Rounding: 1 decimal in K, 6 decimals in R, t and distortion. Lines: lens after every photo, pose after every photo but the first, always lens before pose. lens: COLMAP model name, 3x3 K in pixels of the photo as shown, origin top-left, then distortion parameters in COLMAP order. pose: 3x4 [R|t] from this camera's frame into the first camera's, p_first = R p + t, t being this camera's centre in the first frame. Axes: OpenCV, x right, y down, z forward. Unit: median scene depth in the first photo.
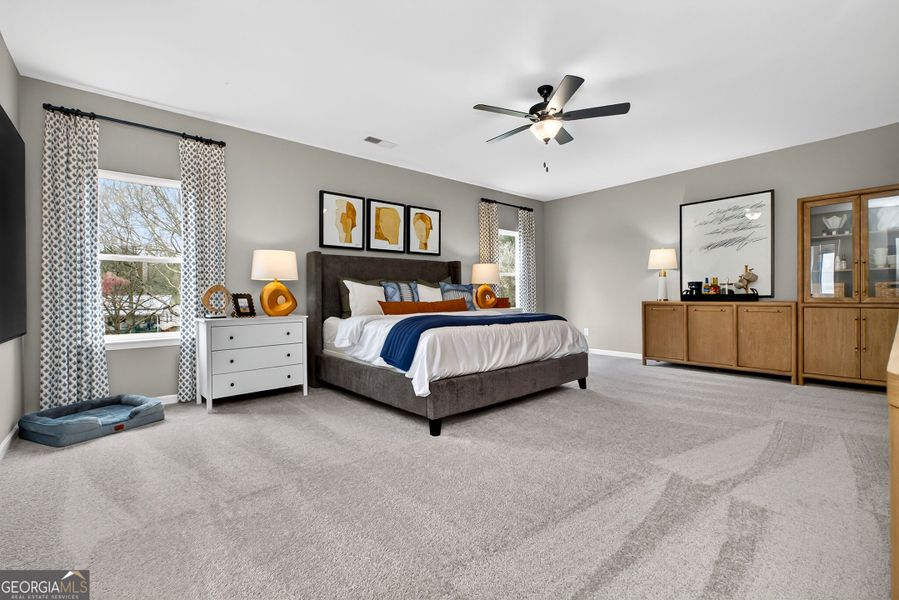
lens RADIAL K [[382.3, 0, 449.8], [0, 382.3, 300.9], [0, 0, 1]] dist [0.000268, 0.000009]
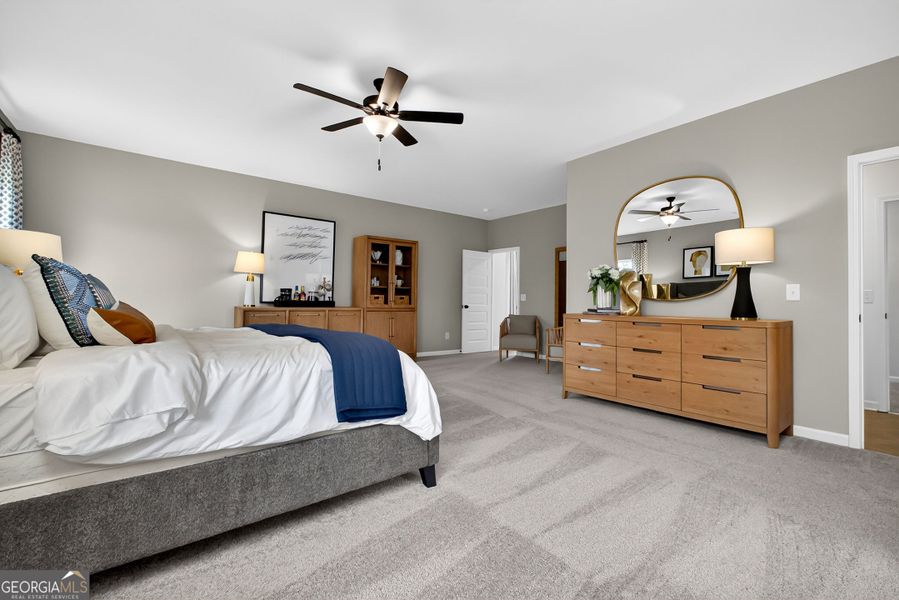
lens RADIAL K [[398.4, 0, 451.3], [0, 398.4, 299.5], [0, 0, 1]] dist [0.001347, -0.000230]
pose [[0.059771, 0.016480, 0.998076, -0.448279], [-0.003621, 0.999861, -0.016293, -0.003293], [-0.998206, -0.002640, 0.059822, 0.485806]]
